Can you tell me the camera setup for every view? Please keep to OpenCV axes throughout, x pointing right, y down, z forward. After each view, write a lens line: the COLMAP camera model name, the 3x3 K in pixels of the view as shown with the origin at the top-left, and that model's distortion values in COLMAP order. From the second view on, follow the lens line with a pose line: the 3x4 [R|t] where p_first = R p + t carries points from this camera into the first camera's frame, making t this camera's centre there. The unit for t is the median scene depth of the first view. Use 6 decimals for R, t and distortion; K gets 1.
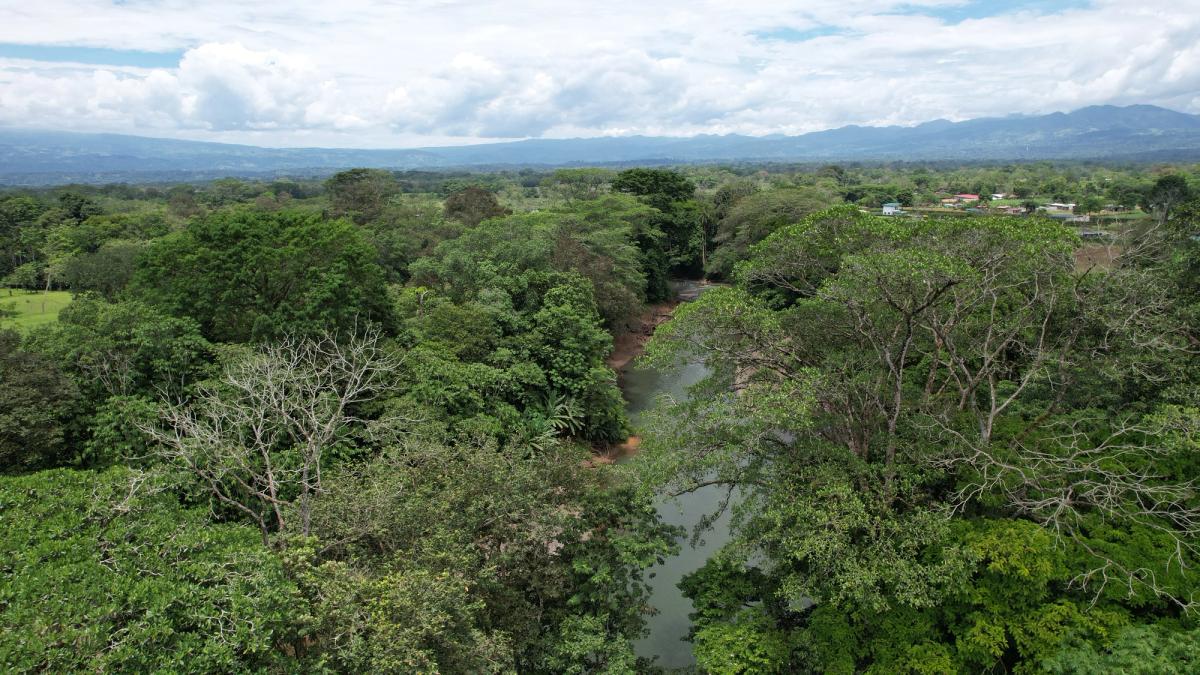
lens RADIAL K [[769.2, 0, 603.9], [0, 769.2, 347.8], [0, 0, 1]] dist [-0.077357, 0.072572]
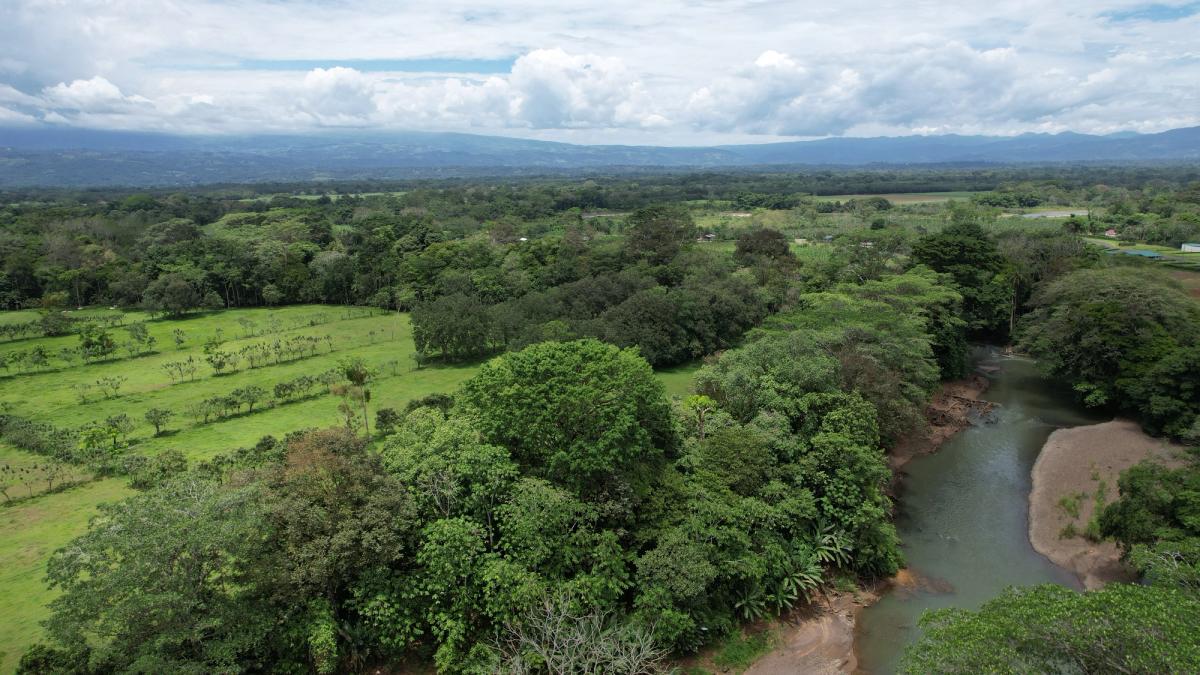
lens RADIAL K [[769.2, 0, 603.9], [0, 769.2, 347.8], [0, 0, 1]] dist [-0.077357, 0.072572]
pose [[0.931340, 0.088953, -0.353118, -0.001045], [-0.092557, 0.995685, 0.006705, -0.146173], [0.352191, 0.026439, 0.935555, -0.034017]]
